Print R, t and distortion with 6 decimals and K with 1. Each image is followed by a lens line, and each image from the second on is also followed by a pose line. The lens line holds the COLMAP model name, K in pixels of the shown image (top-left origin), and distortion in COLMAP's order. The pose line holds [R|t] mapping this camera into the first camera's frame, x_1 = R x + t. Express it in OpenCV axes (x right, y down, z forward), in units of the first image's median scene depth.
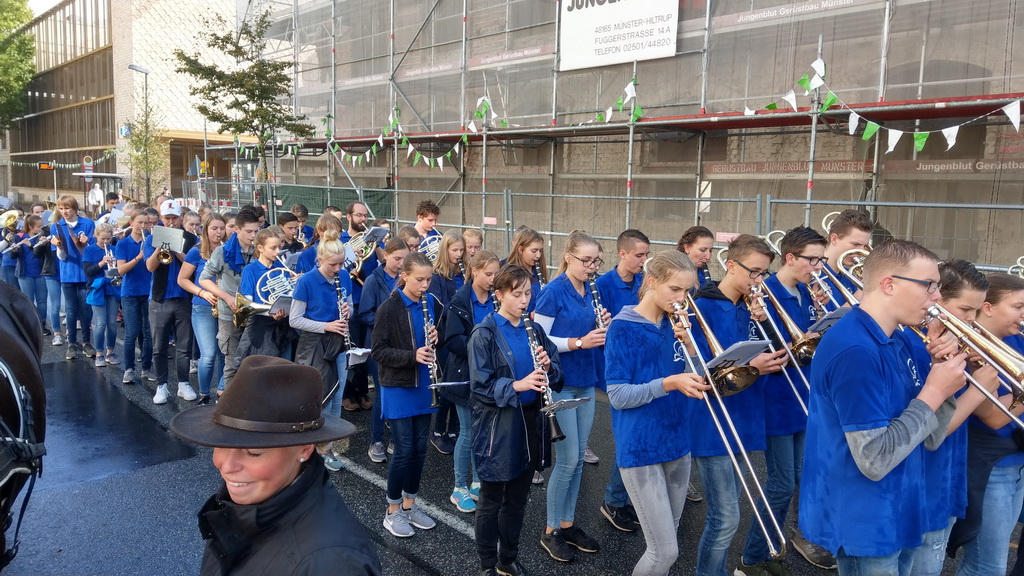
lens RADIAL K [[811.9, 0, 502.0], [0, 811.9, 269.7], [0, 0, 1]] dist [0.057931, -0.061447]
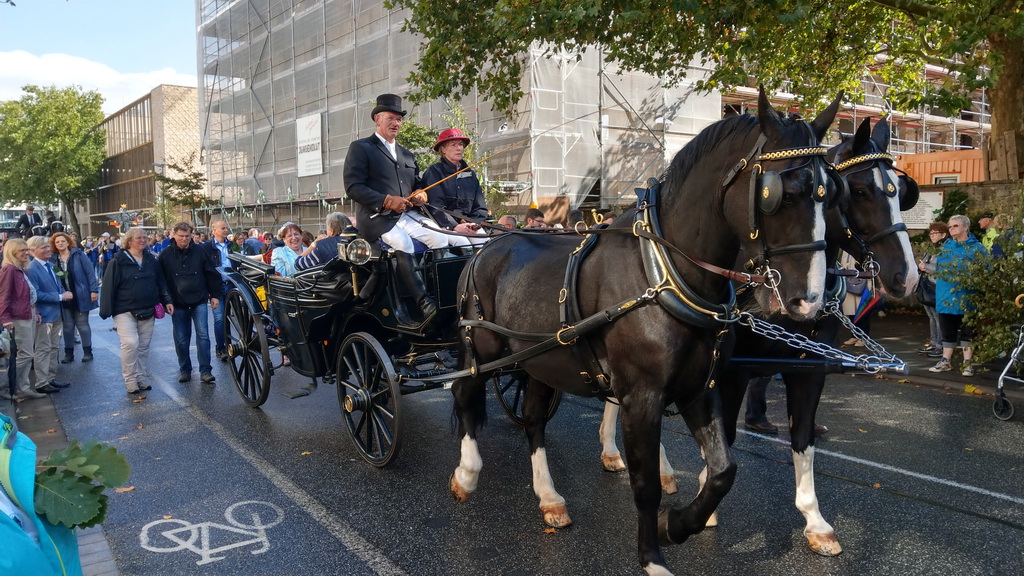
lens RADIAL K [[801.3, 0, 512.8], [0, 801.3, 291.1], [0, 0, 1]] dist [0.053128, -0.062598]
pose [[0.997441, -0.034040, -0.062865, 0.807744], [0.032739, 0.999230, -0.021607, 0.164540], [0.063552, 0.019494, 0.997788, -1.303424]]
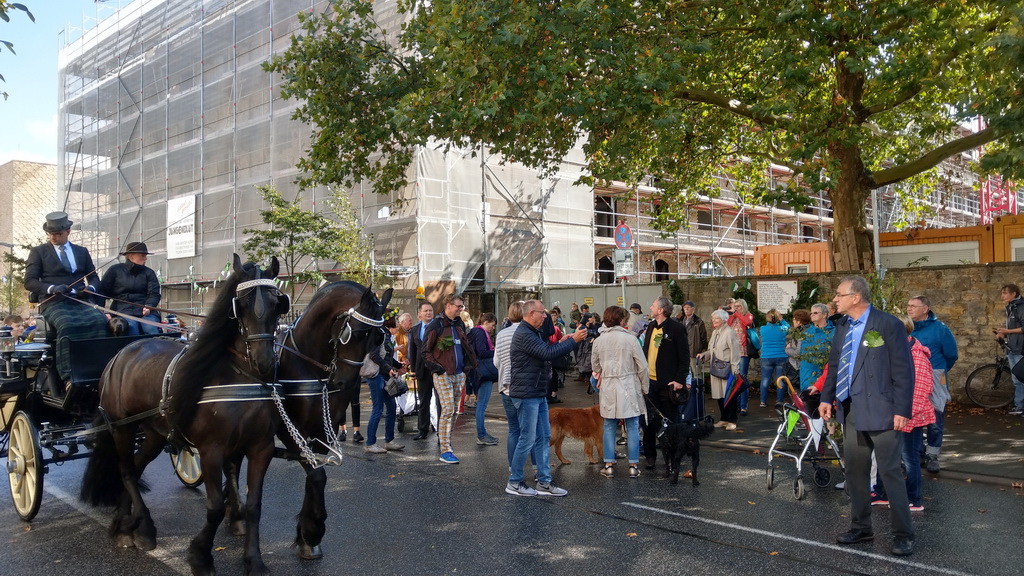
lens RADIAL K [[801.0, 0, 511.9], [0, 801.0, 282.4], [0, 0, 1]] dist [0.067506, -0.098232]
pose [[0.994608, -0.036779, 0.096961, 0.786614], [0.049040, 0.990655, -0.127271, 0.162177], [-0.091374, 0.131339, 0.987117, -1.325153]]
